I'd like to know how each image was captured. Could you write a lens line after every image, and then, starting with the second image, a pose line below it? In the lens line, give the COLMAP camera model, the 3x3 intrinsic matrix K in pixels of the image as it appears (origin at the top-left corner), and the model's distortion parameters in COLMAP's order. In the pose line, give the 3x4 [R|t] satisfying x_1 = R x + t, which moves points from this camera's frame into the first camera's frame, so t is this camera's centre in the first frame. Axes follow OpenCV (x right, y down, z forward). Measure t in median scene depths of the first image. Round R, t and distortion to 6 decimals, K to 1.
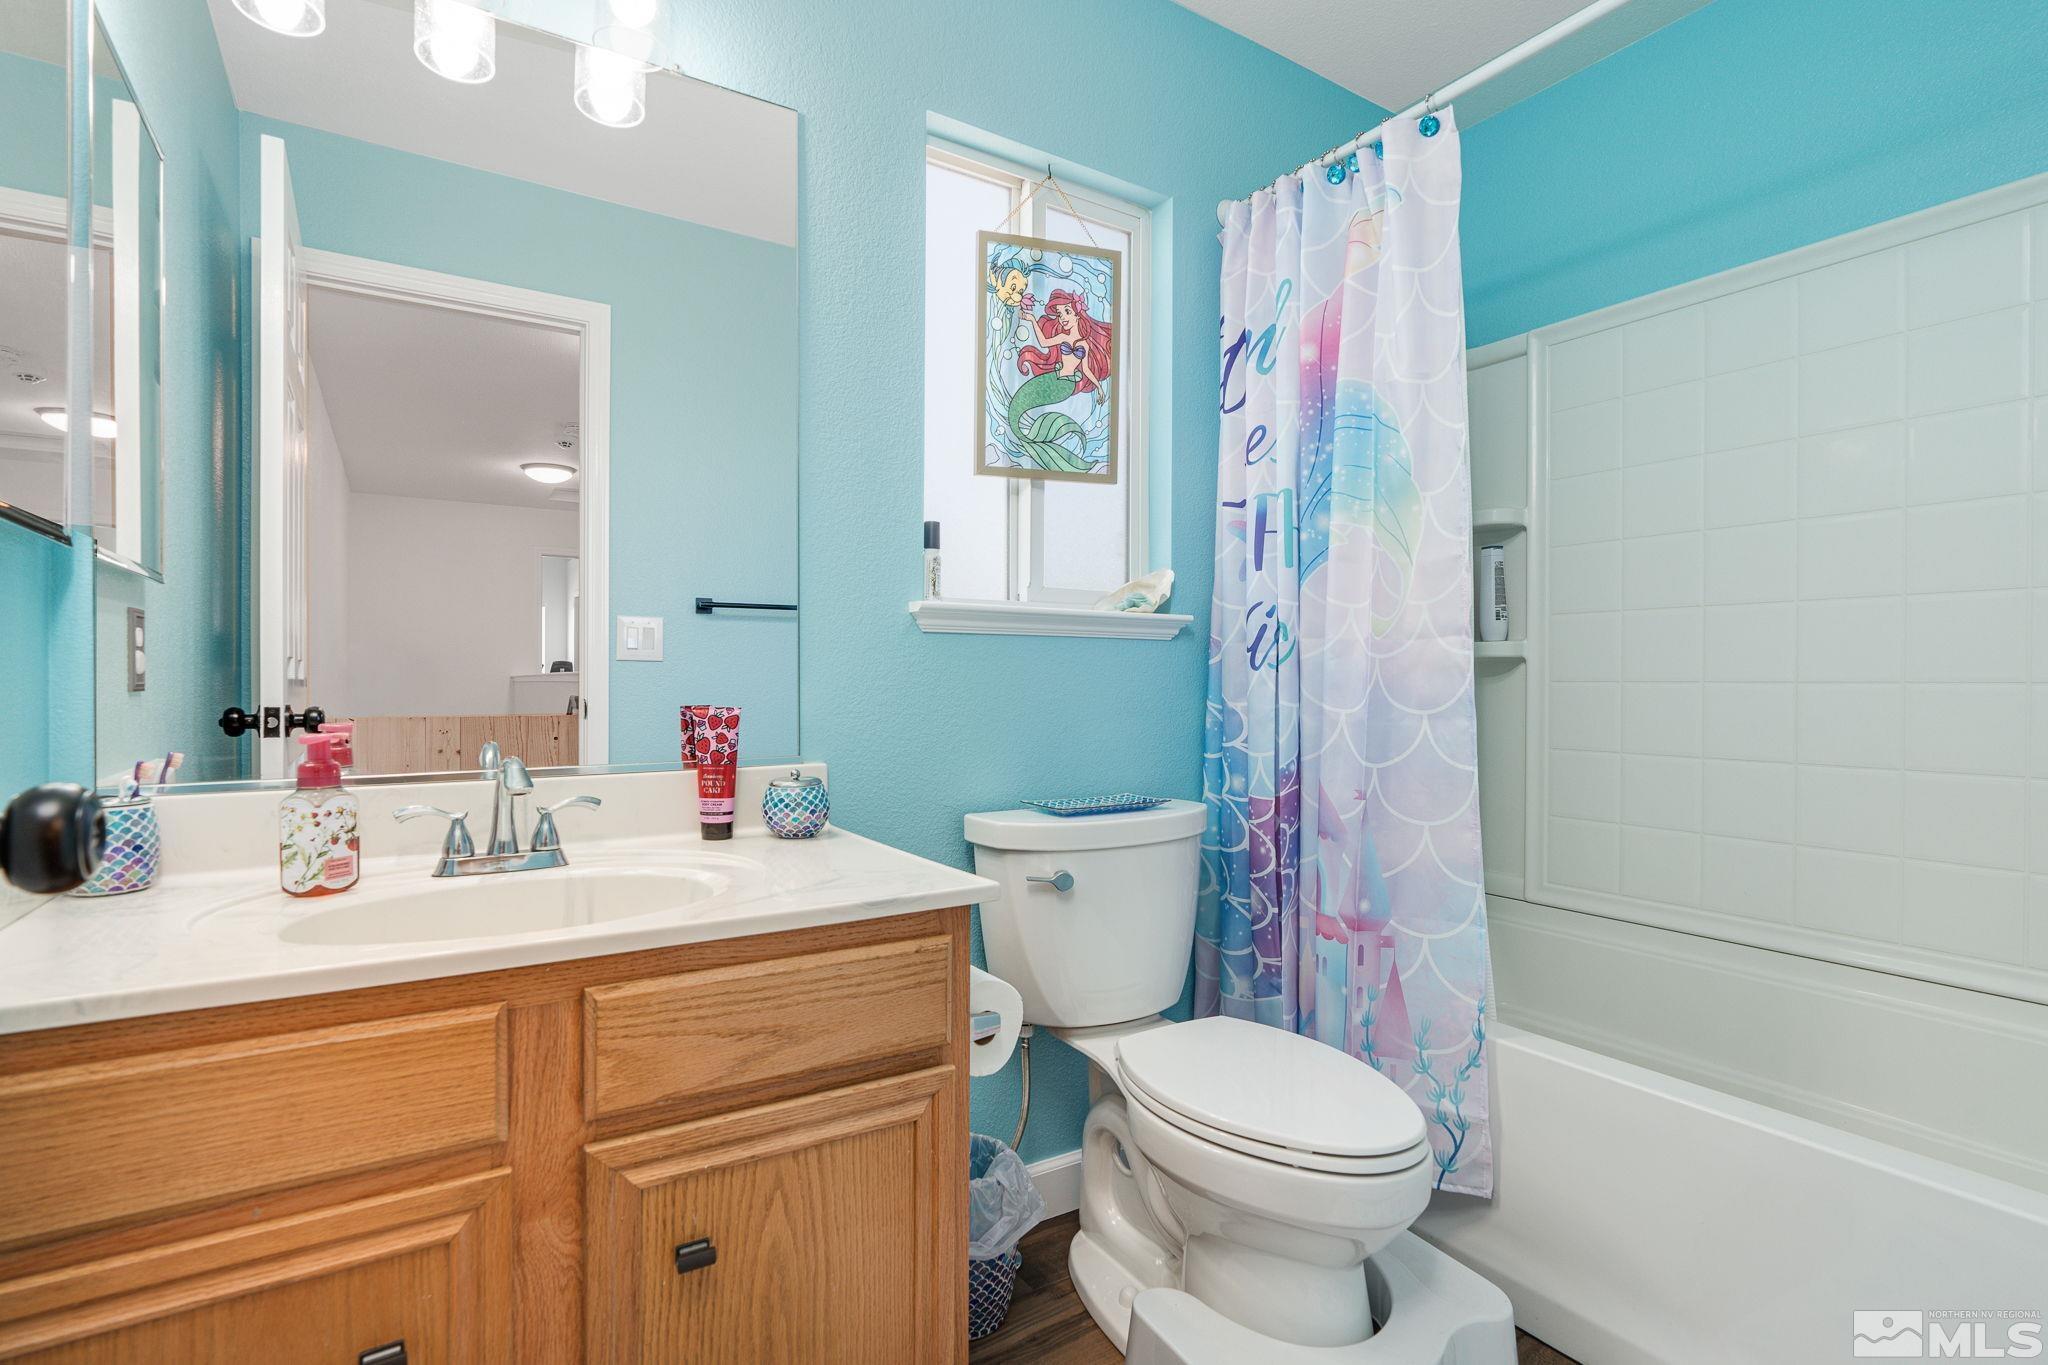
lens RADIAL K [[933.6, 0, 1027.1], [0, 933.6, 644.9], [0, 0, 1]] dist [-0.002870, 0.000096]
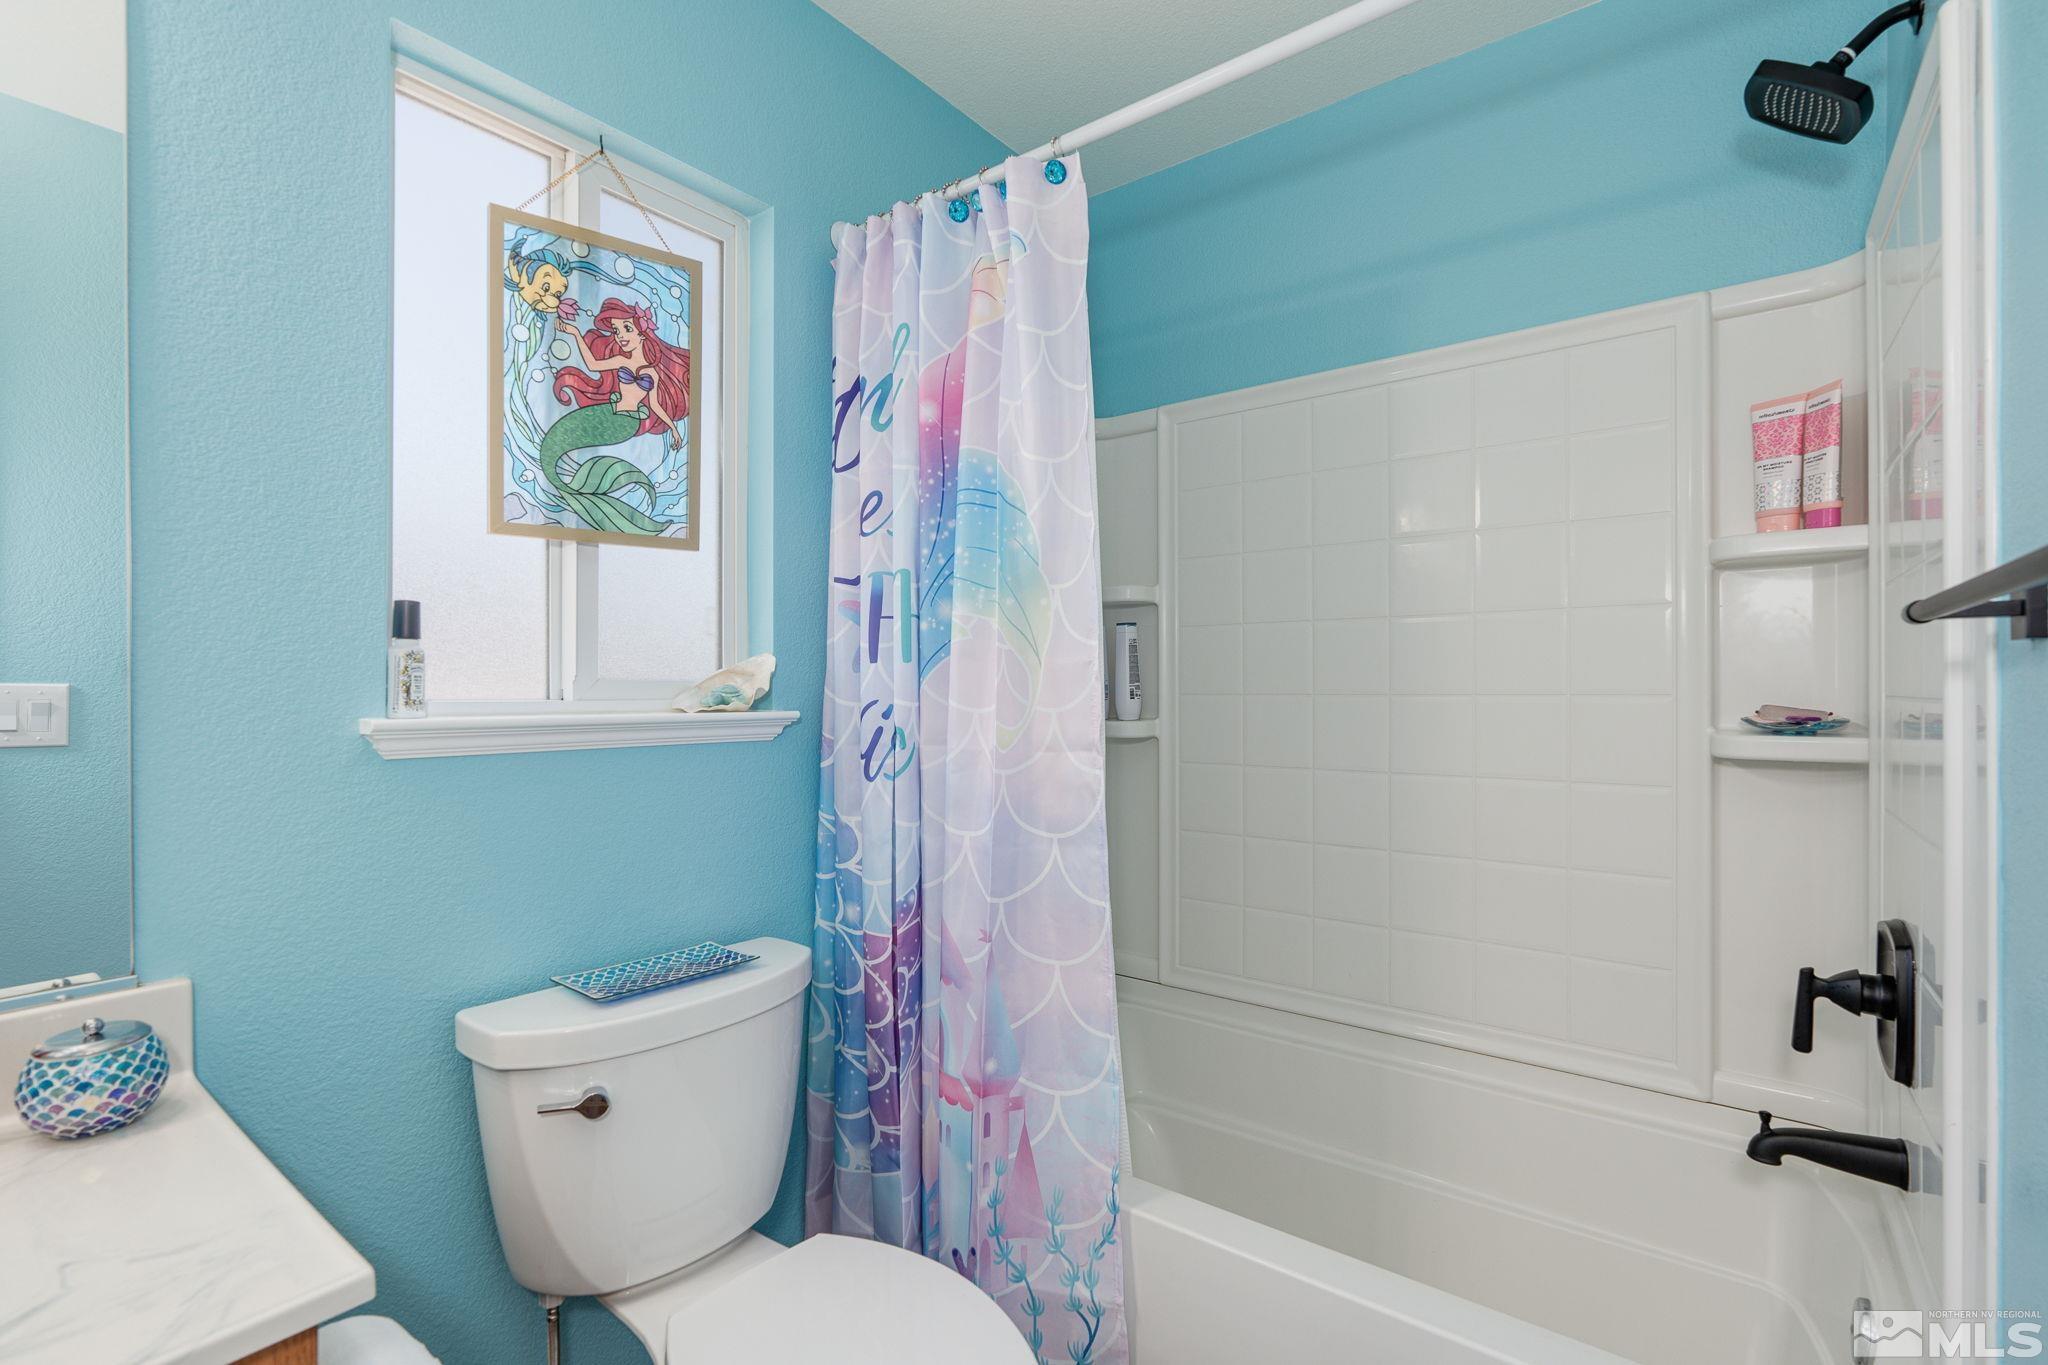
lens RADIAL K [[1032.2, 0, 1024.0], [0, 1032.2, 682.5], [0, 0, 1]] dist [0.004399, 0.000691]
pose [[0.935232, 0.004698, 0.354005, 0.048158], [0.004462, 0.999676, -0.025053, -0.040058], [-0.354008, 0.025010, 0.934908, 0.087850]]
